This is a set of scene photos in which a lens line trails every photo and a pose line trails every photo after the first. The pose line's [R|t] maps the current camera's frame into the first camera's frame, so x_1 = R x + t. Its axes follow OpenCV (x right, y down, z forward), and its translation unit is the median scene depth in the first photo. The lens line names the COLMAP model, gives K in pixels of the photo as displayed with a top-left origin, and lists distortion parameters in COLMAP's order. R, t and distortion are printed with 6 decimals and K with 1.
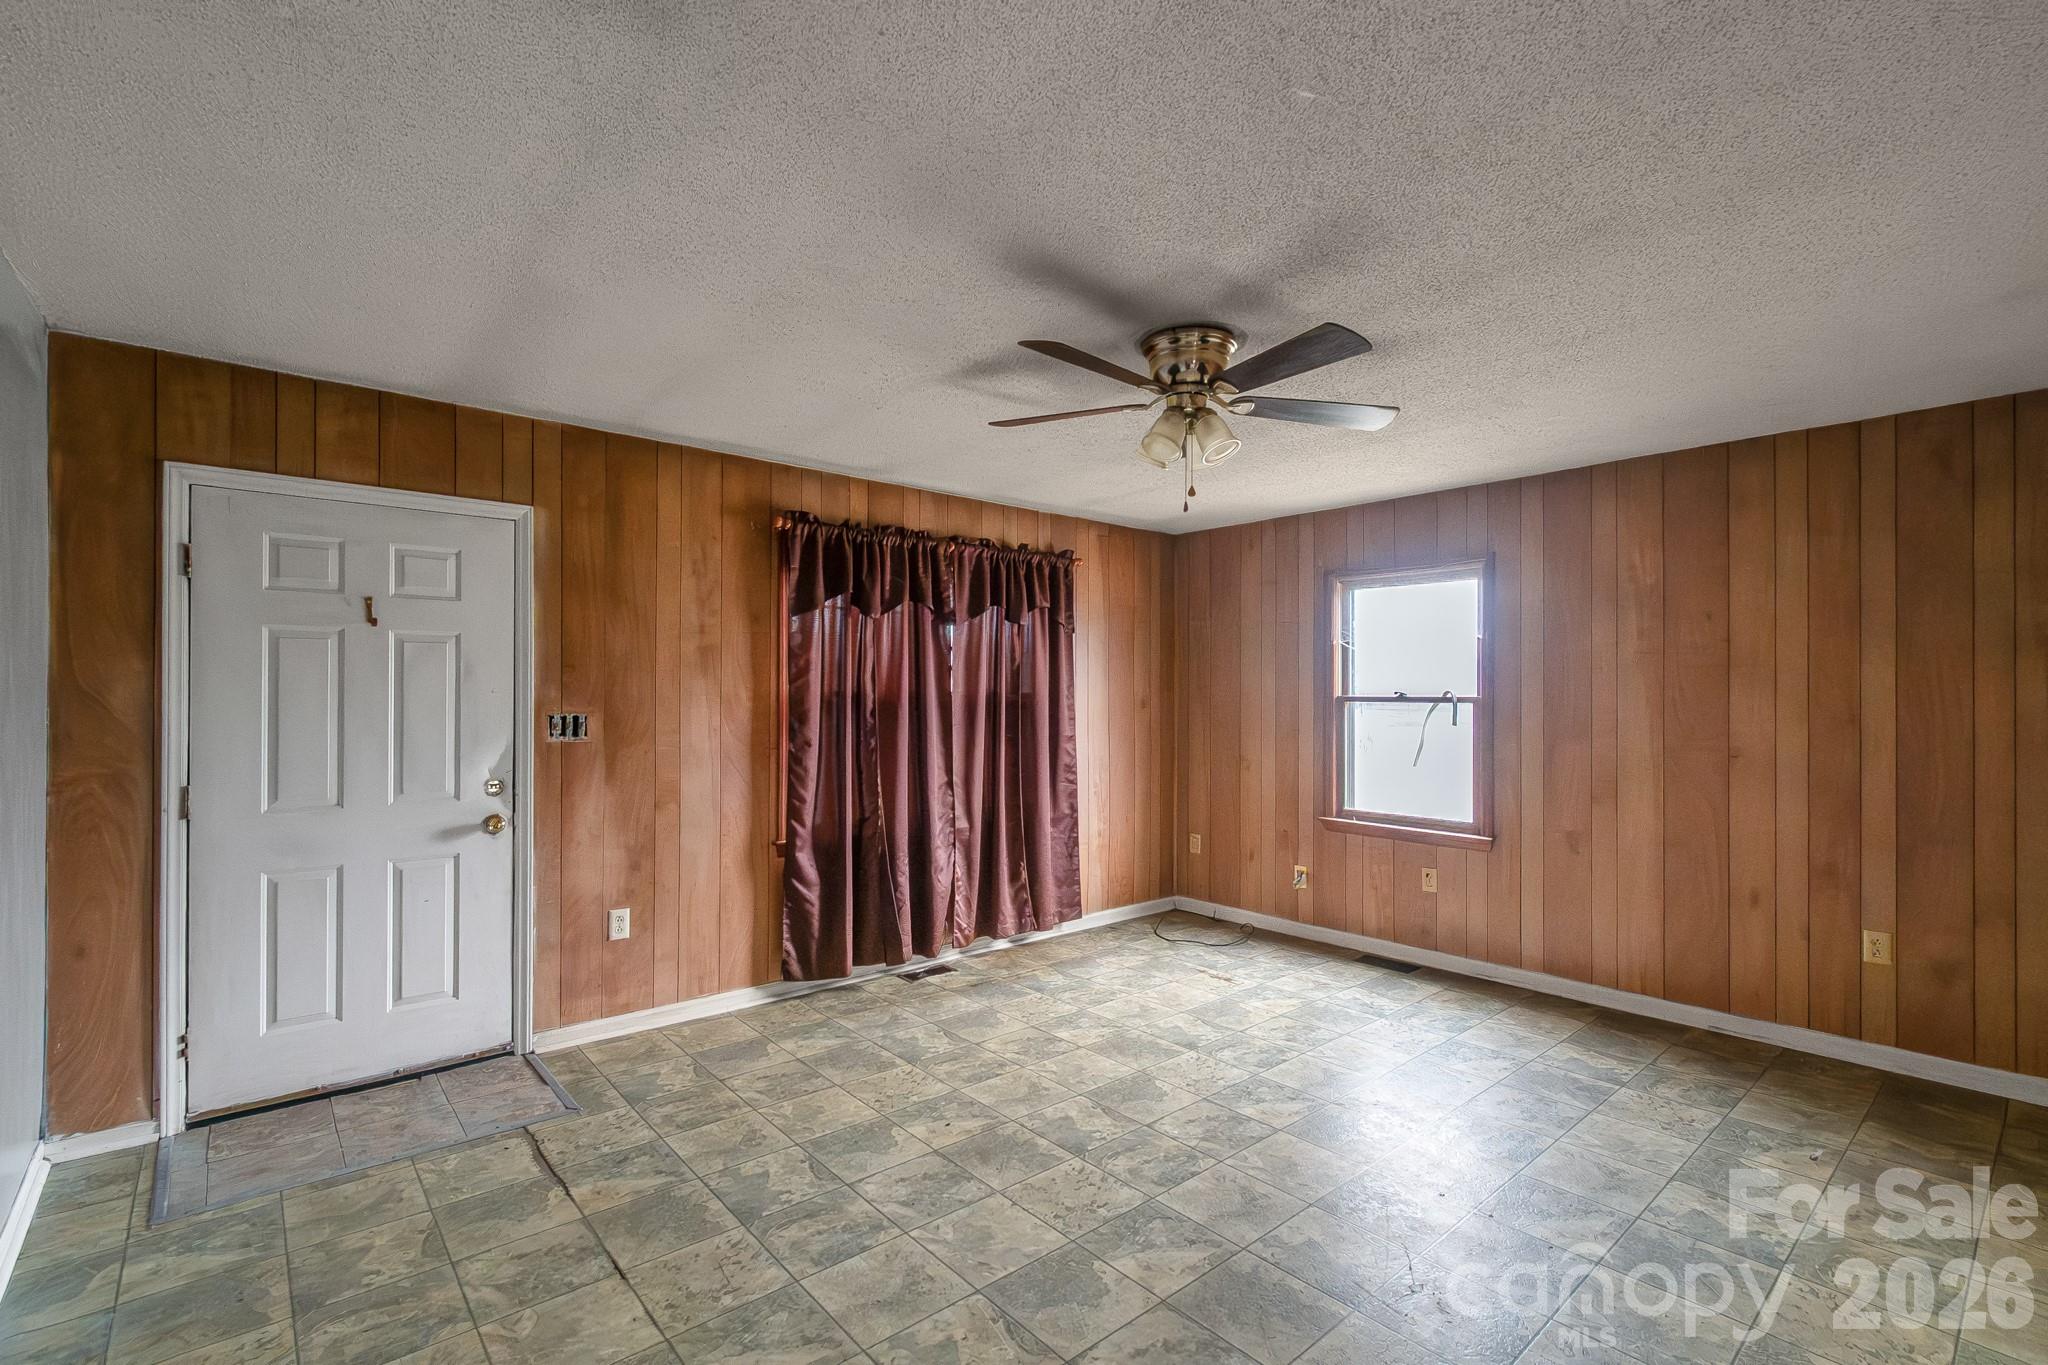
lens RADIAL K [[920.7, 0, 1025.0], [0, 920.7, 694.2], [0, 0, 1]] dist [-0.000306, 0.000044]
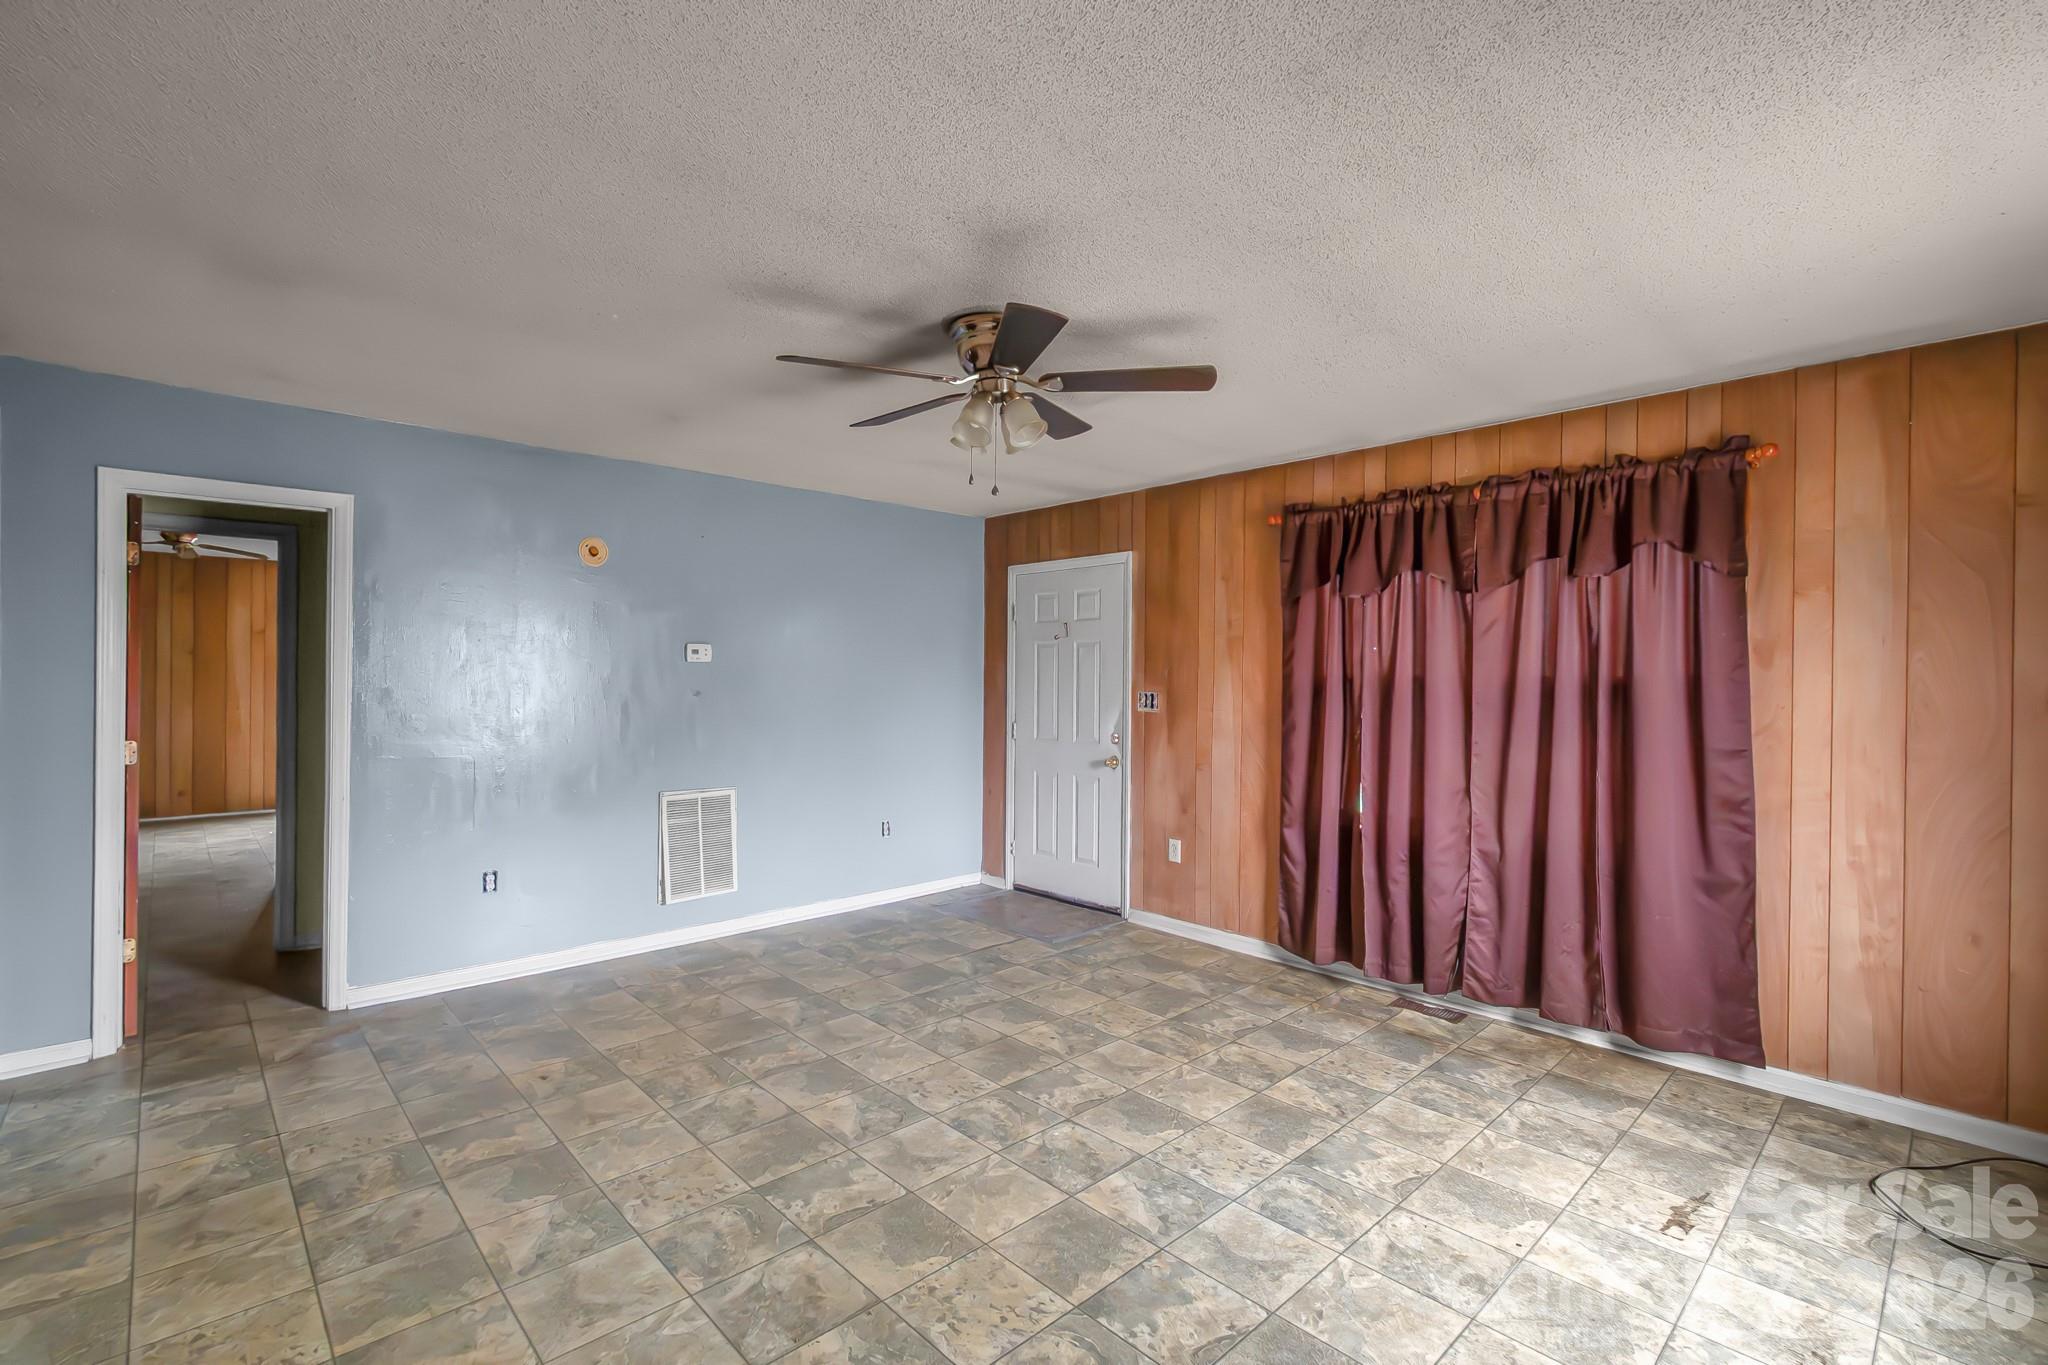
lens RADIAL K [[904.7, 0, 1024.0], [0, 904.7, 682.5], [0, 0, 1]] dist [-0.000821, 0.000040]
pose [[0.042475, 0.000664, -0.999097, 0.794251], [-0.008921, 0.999960, 0.000285, 0.007388], [0.999058, 0.008901, 0.042480, 0.670293]]
